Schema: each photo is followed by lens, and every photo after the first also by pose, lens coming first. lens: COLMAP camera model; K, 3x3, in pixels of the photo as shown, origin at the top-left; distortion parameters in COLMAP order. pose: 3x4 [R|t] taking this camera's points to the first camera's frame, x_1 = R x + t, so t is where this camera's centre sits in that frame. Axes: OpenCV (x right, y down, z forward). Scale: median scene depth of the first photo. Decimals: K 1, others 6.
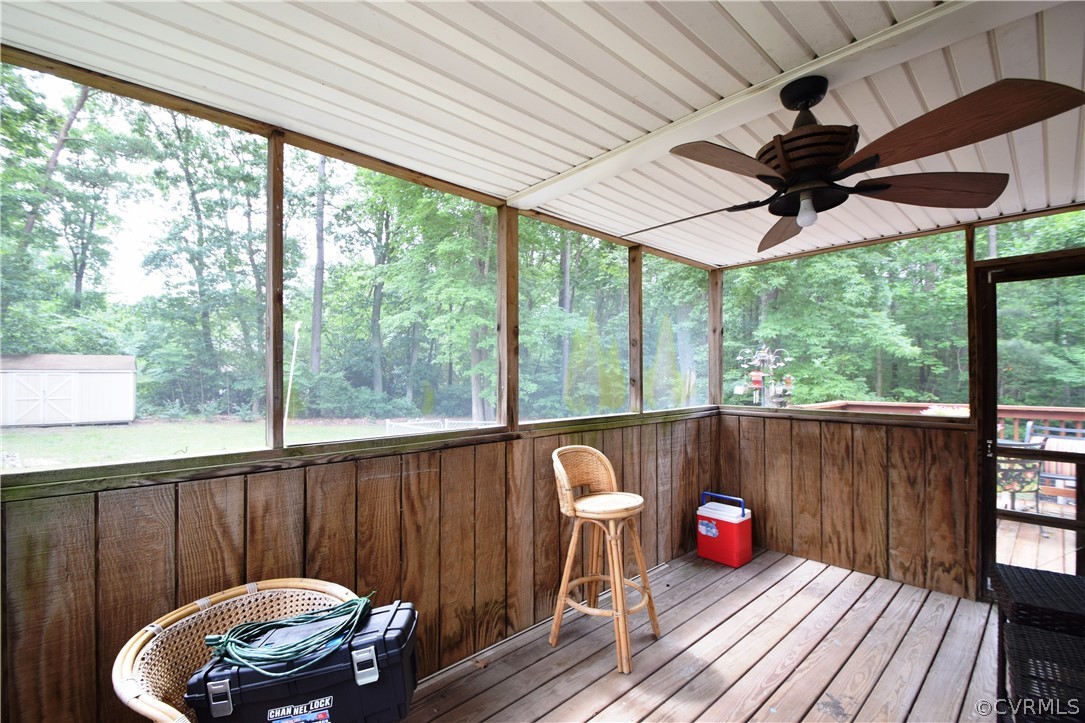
lens RADIAL K [[476.5, 0, 546.5], [0, 476.5, 367.4], [0, 0, 1]] dist [-0.003996, -0.005052]
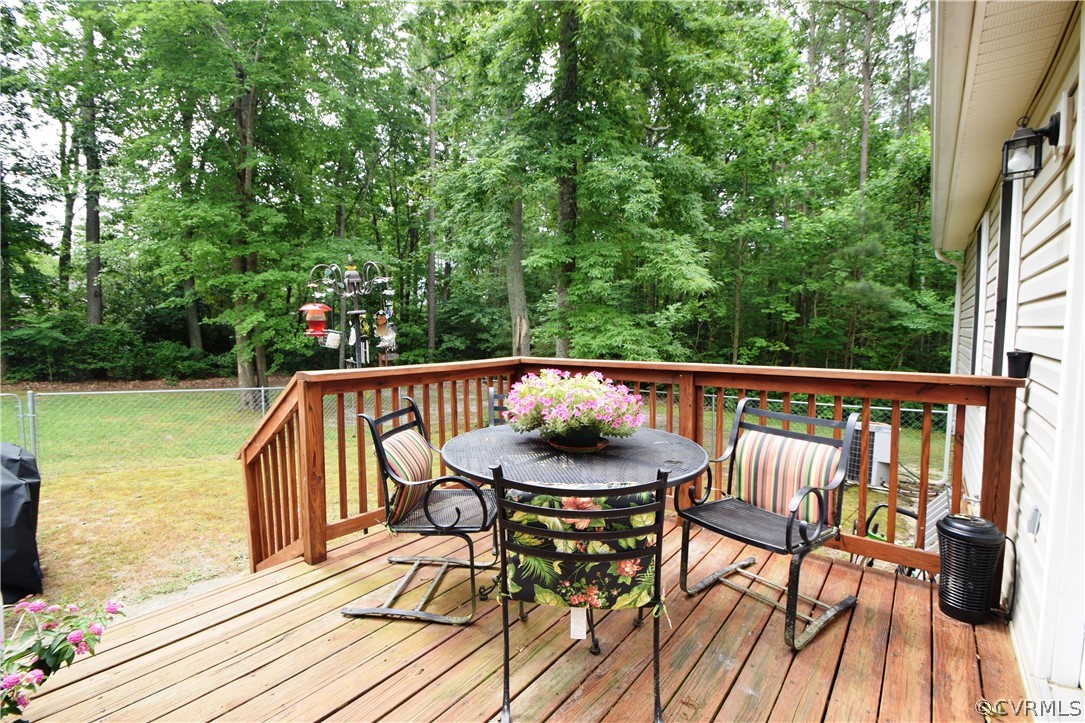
lens RADIAL K [[476.5, 0, 537.9], [0, 476.5, 364.0], [0, 0, 1]] dist [-0.003996, -0.005052]
pose [[0.990819, -0.015384, 0.134314, 0.260341], [0.002885, 0.995684, 0.092760, 0.011116], [-0.135161, -0.091521, 0.986588, 0.190162]]
